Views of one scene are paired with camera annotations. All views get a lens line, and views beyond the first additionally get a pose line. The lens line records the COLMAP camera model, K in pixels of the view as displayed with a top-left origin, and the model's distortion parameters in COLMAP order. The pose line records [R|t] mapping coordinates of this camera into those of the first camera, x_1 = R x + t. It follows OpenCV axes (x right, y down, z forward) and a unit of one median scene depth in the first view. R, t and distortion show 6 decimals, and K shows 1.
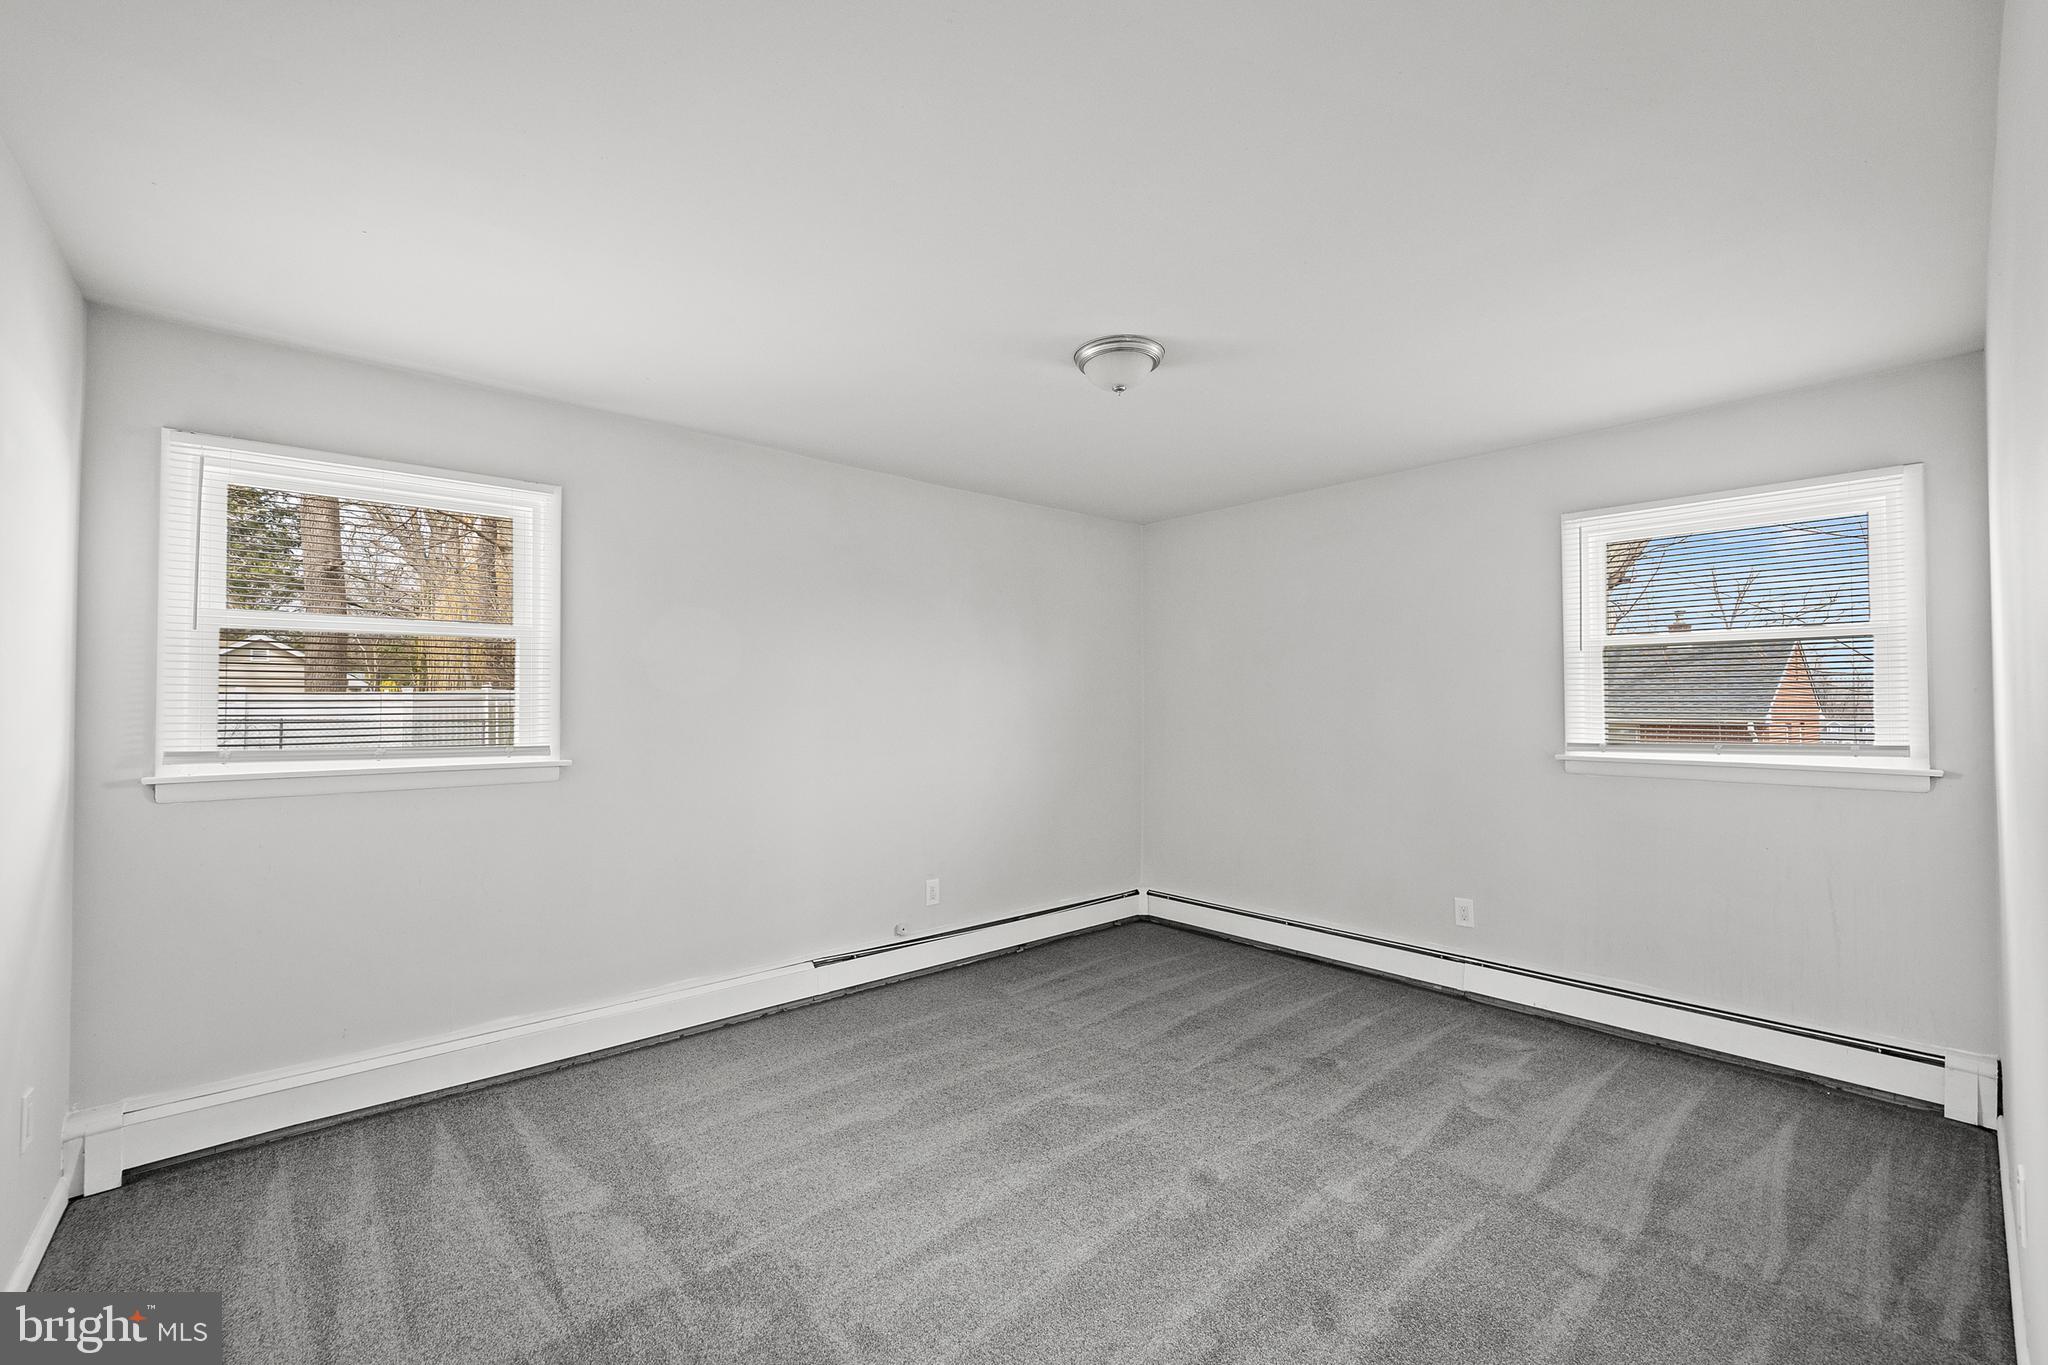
lens RADIAL K [[844.4, 0, 1017.6], [0, 844.4, 685.2], [0, 0, 1]] dist [-0.004788, -0.000481]
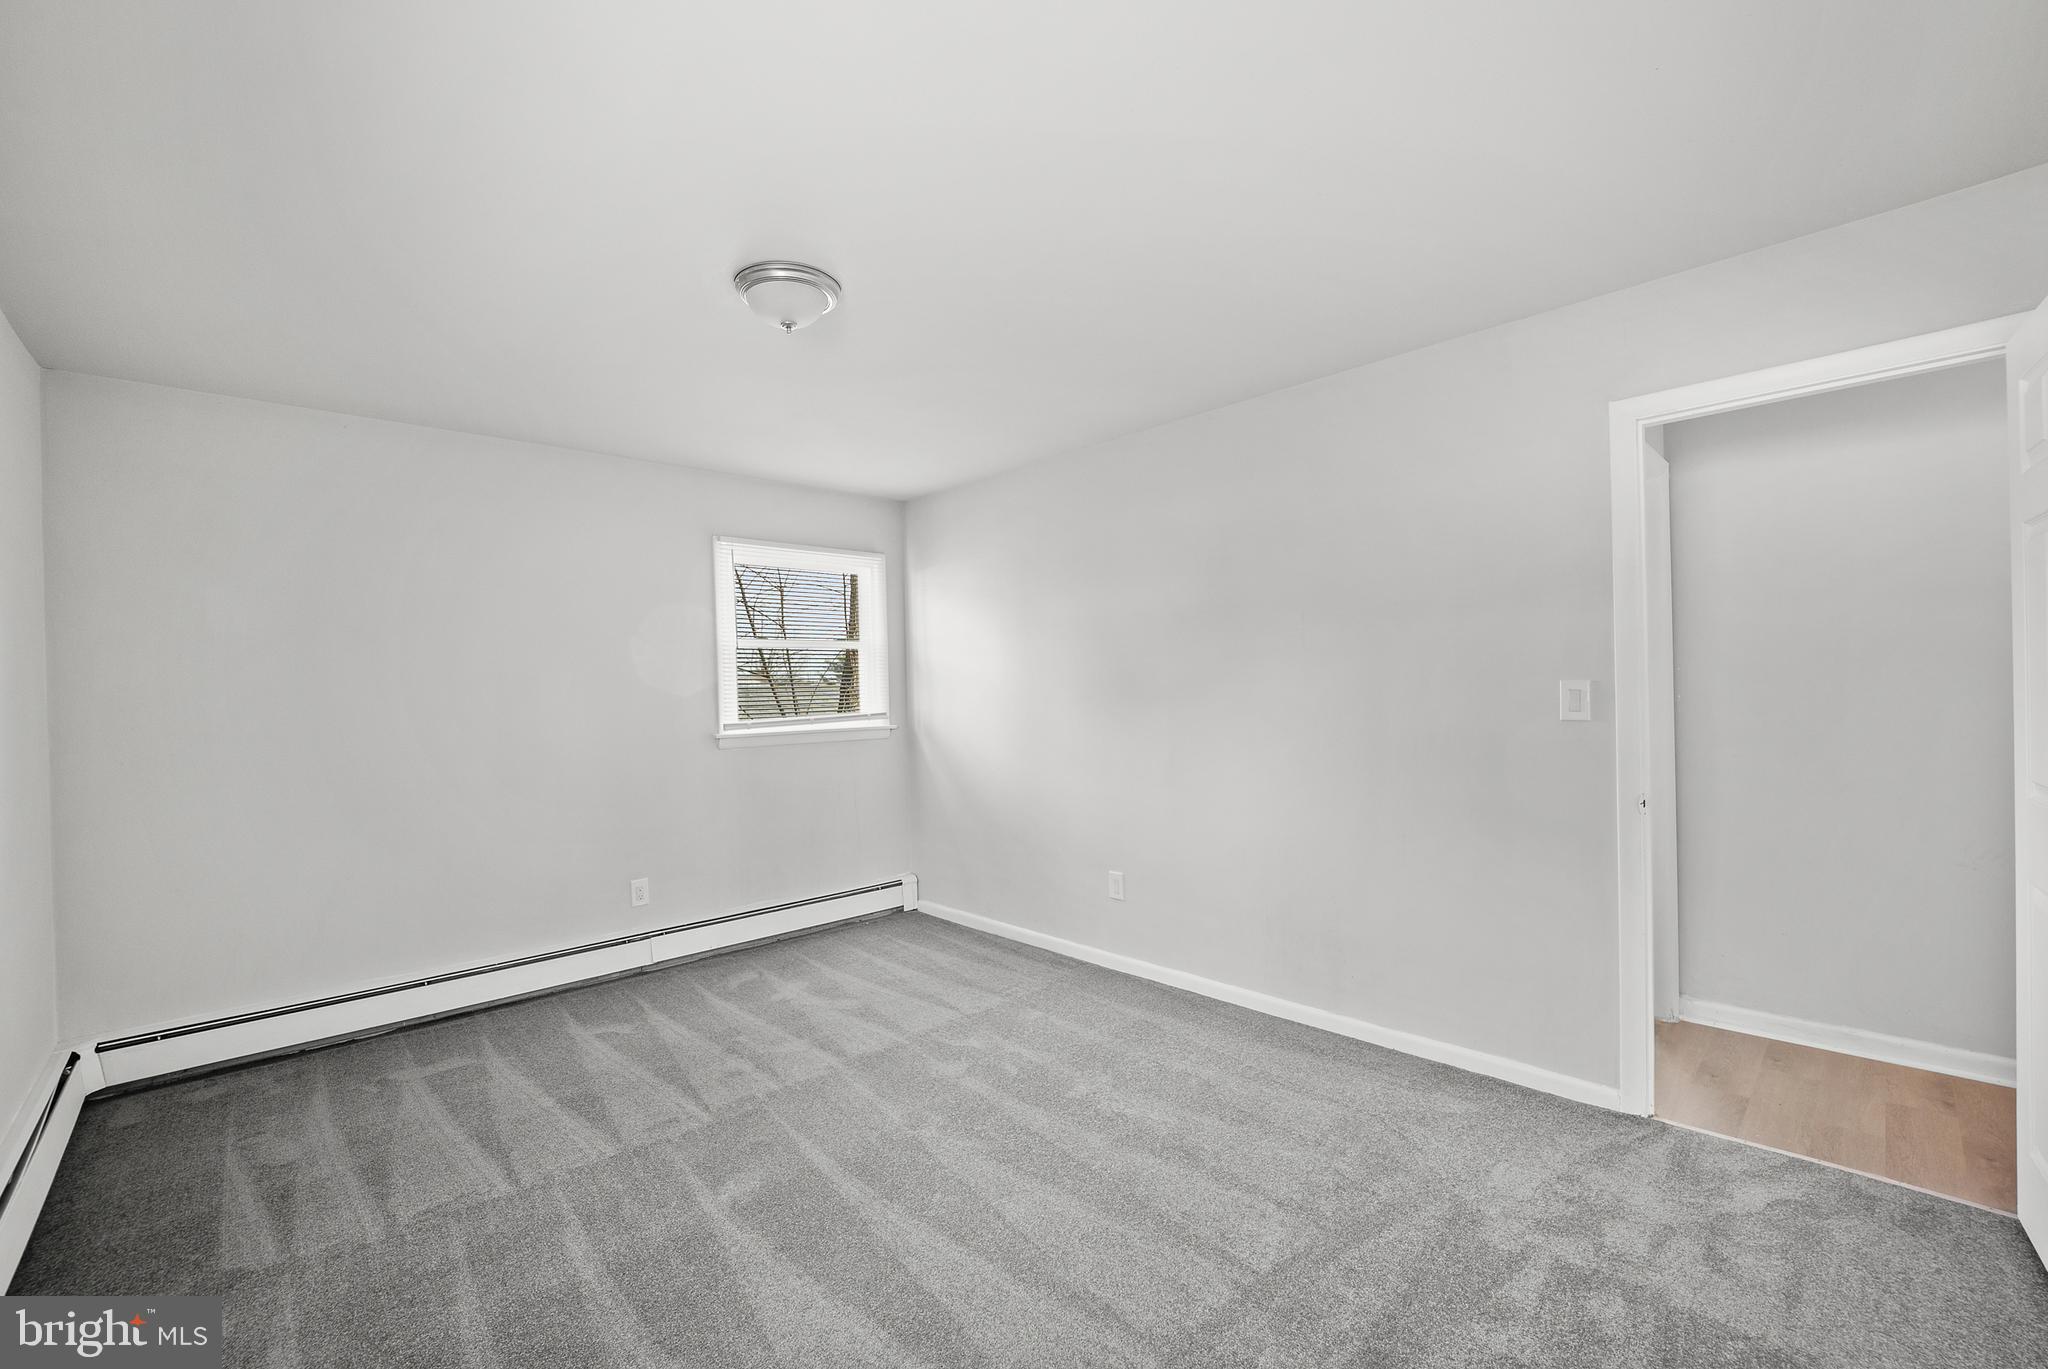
lens RADIAL K [[844.4, 0, 1017.6], [0, 844.4, 687.2], [0, 0, 1]] dist [-0.004788, -0.000481]
pose [[-0.016463, -0.010072, 0.999814, -0.601605], [-0.004096, 0.999942, 0.010006, -0.001294], [-0.999856, -0.003931, -0.016503, 0.612401]]
